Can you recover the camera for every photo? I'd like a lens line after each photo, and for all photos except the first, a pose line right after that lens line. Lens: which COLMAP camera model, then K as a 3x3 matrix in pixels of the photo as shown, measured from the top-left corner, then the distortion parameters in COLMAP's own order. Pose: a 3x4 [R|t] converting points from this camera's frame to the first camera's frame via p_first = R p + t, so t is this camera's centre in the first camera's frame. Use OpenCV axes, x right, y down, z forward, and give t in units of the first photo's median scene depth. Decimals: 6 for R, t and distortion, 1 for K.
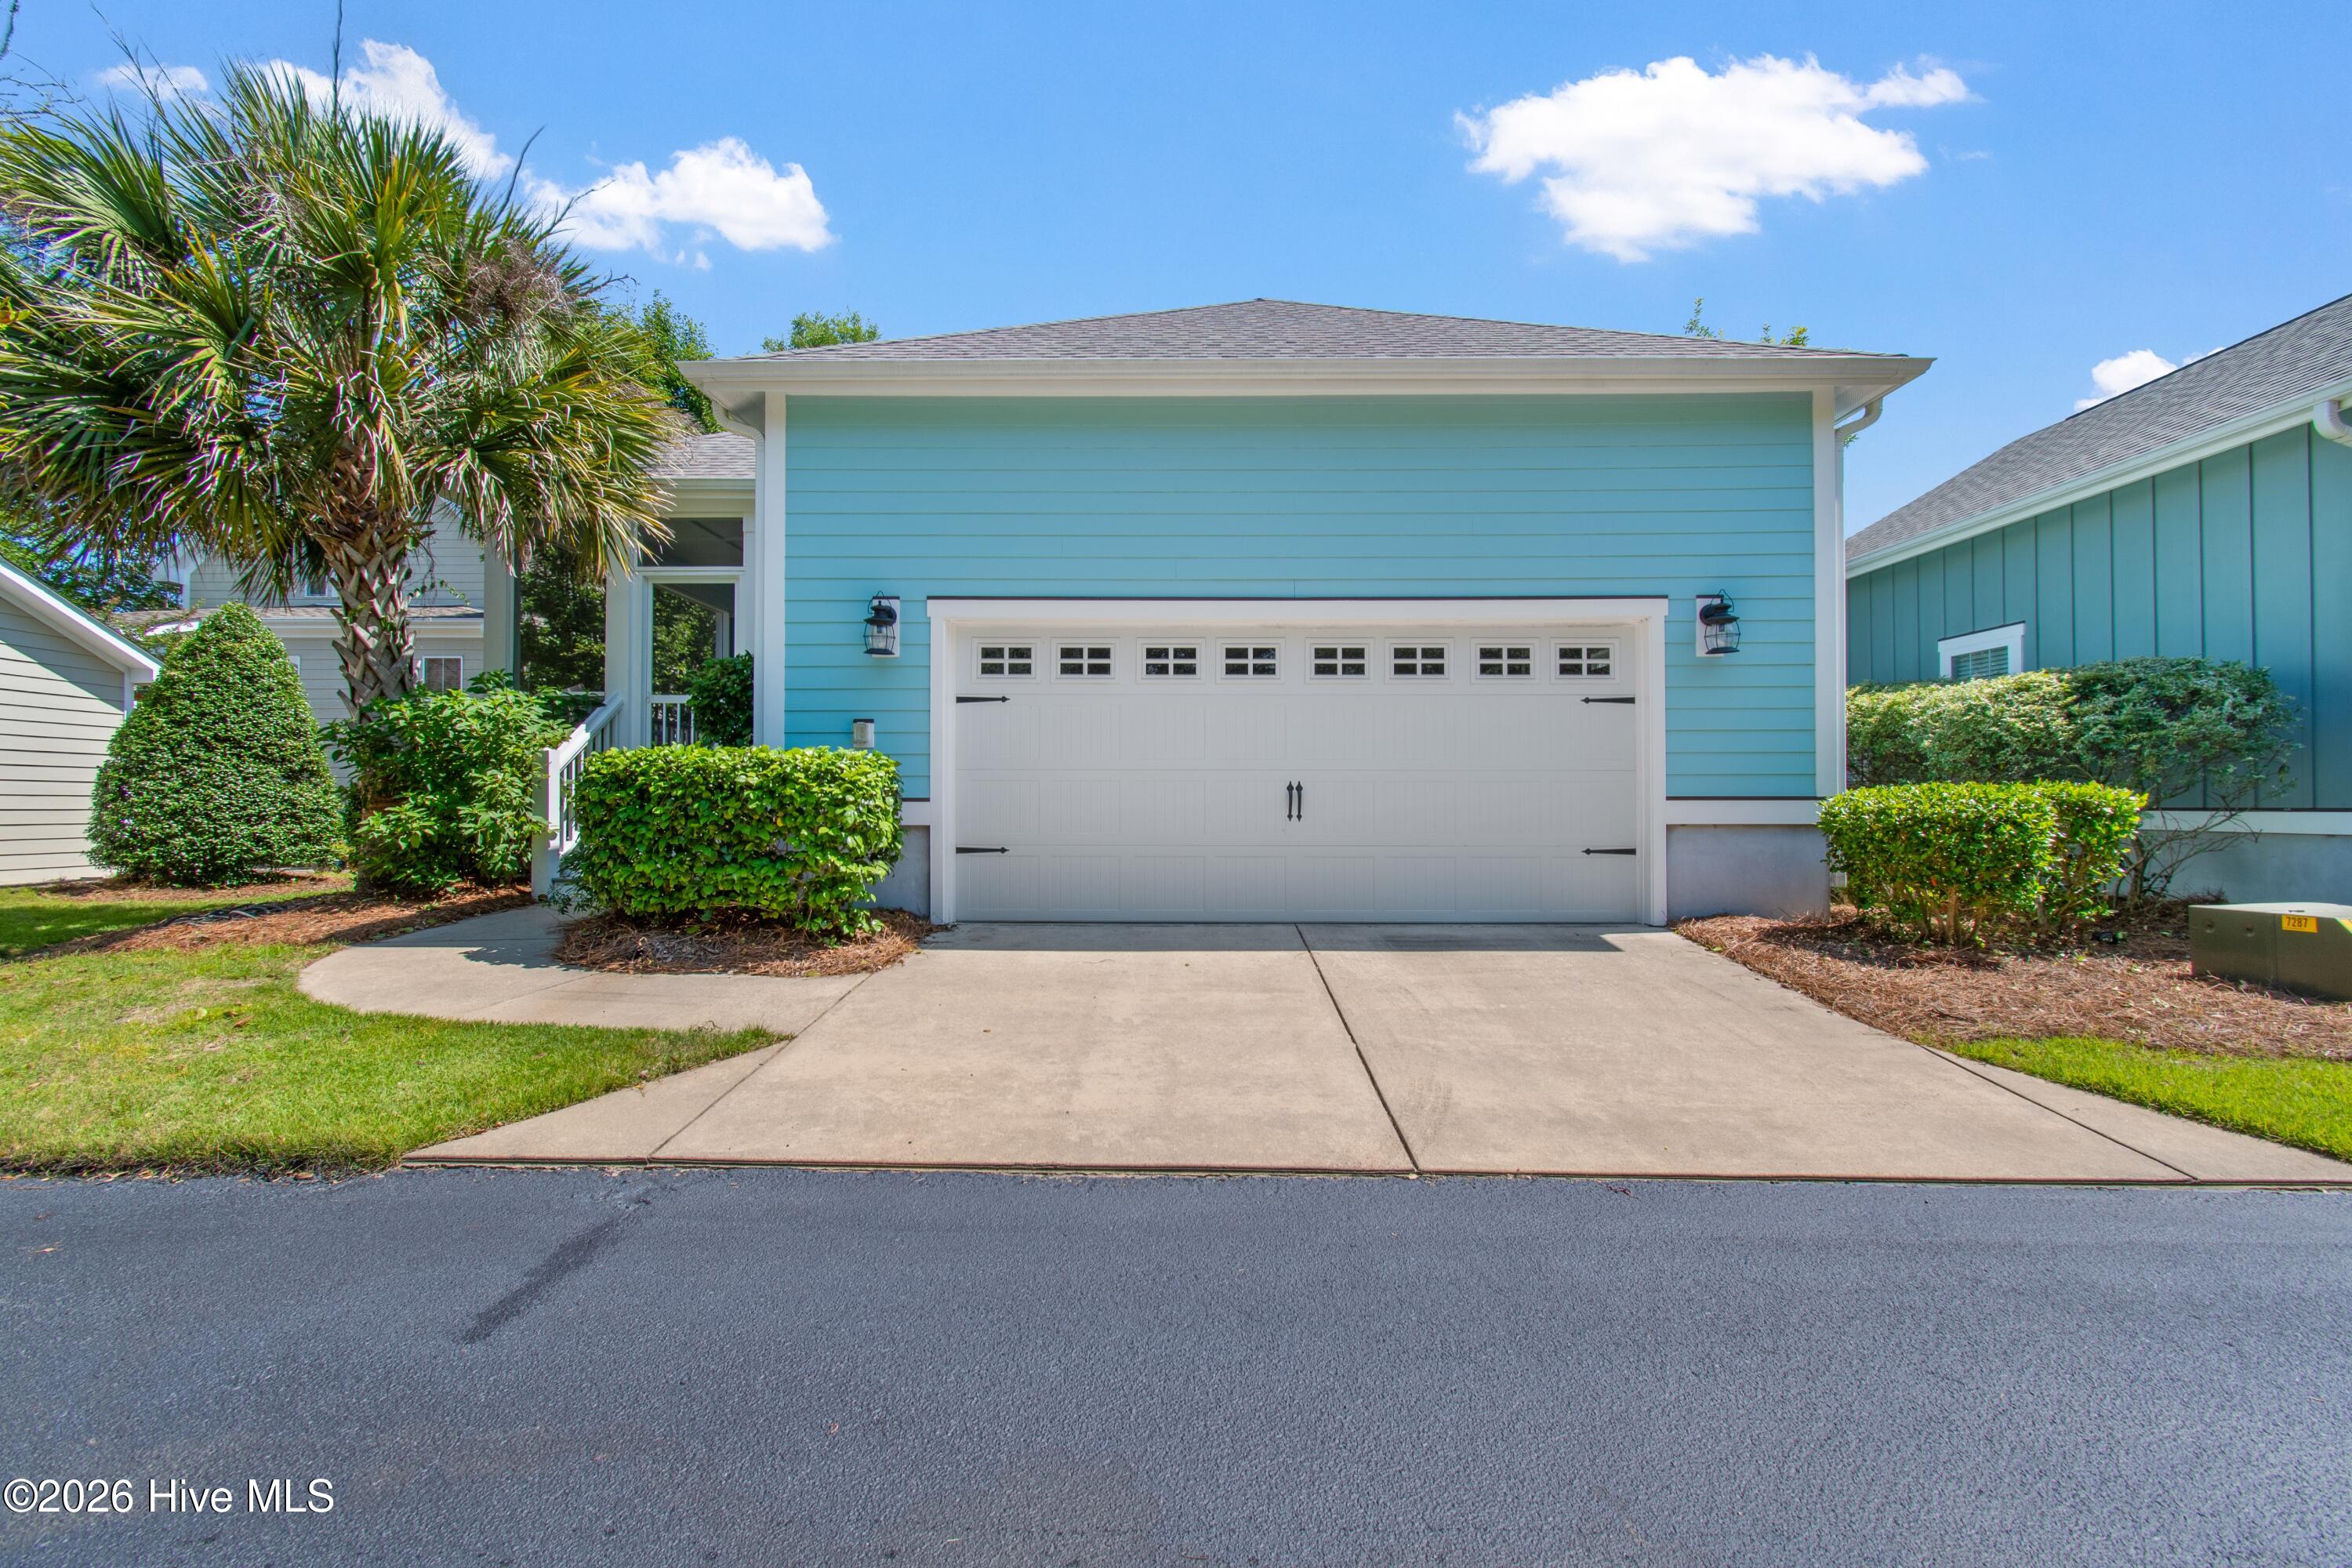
lens RADIAL K [[1043.3, 0, 1177.0], [0, 1043.3, 796.7], [0, 0, 1]] dist [-0.000894, -0.000529]
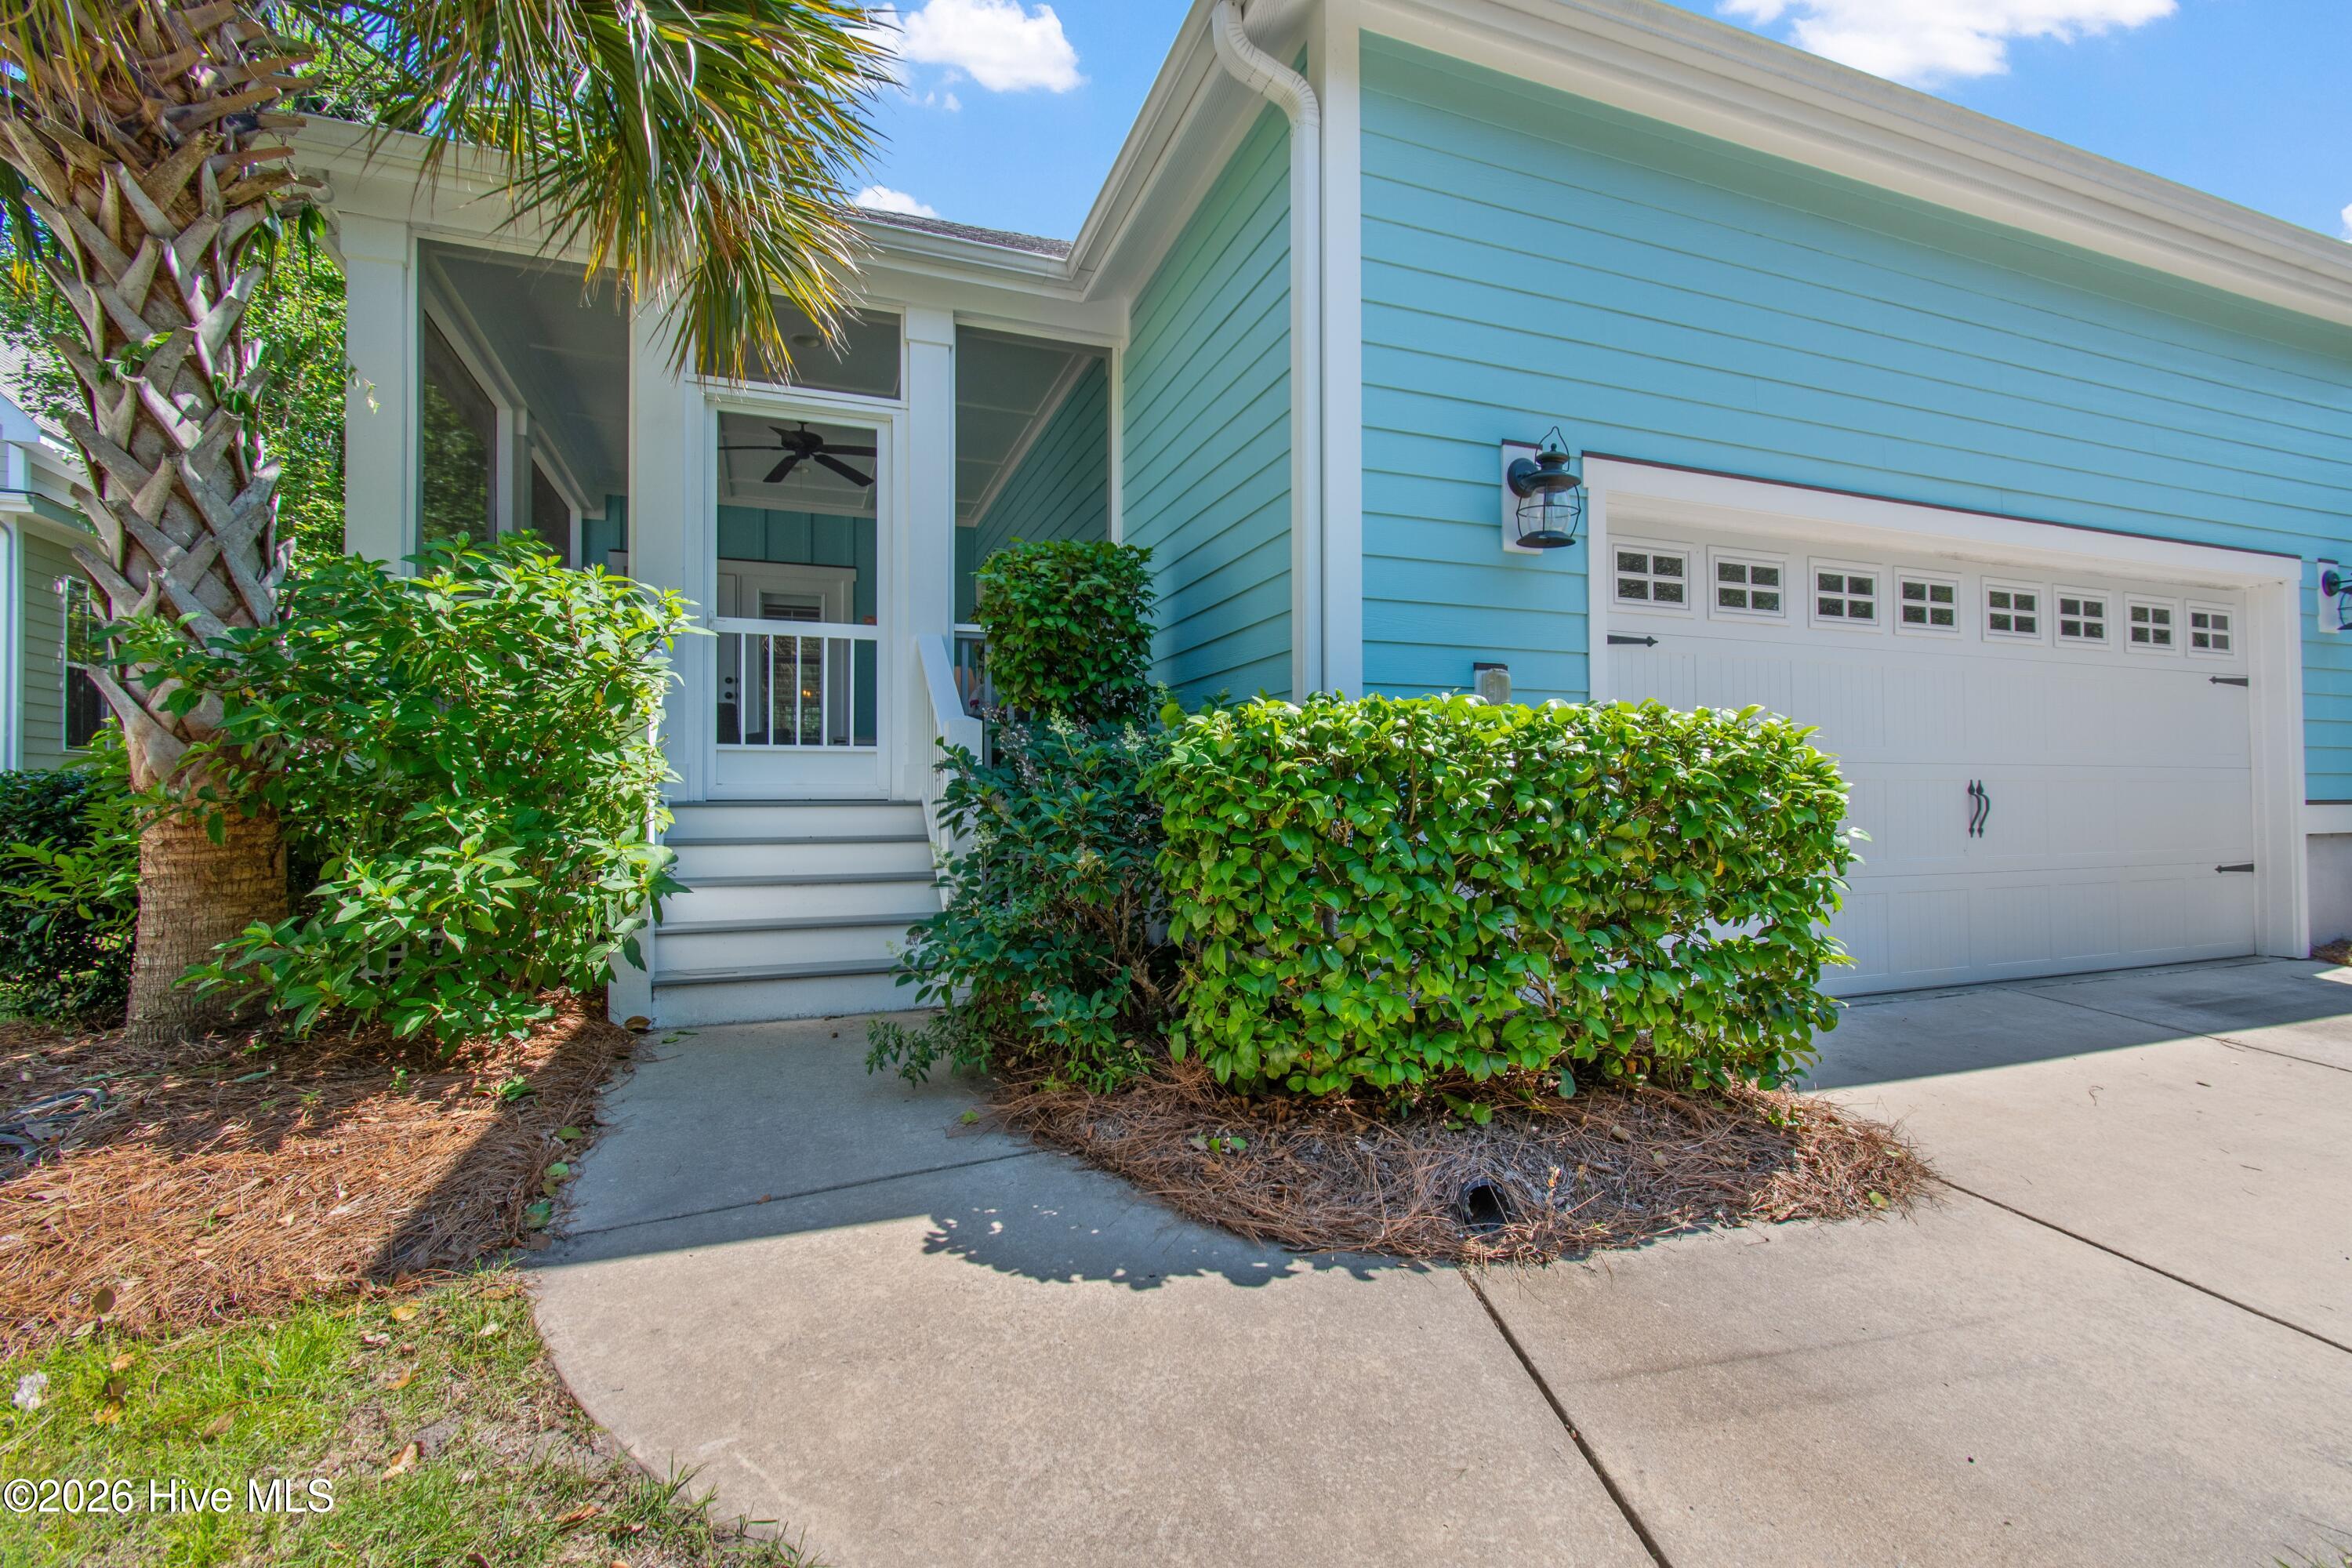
lens RADIAL K [[1043.3, 0, 1177.0], [0, 1043.3, 796.7], [0, 0, 1]] dist [-0.000894, -0.000529]
pose [[0.930767, -0.003062, 0.365599, -0.596547], [0.003589, 0.999993, -0.000761, -0.004924], [-0.365595, 0.002020, 0.930772, 0.511197]]
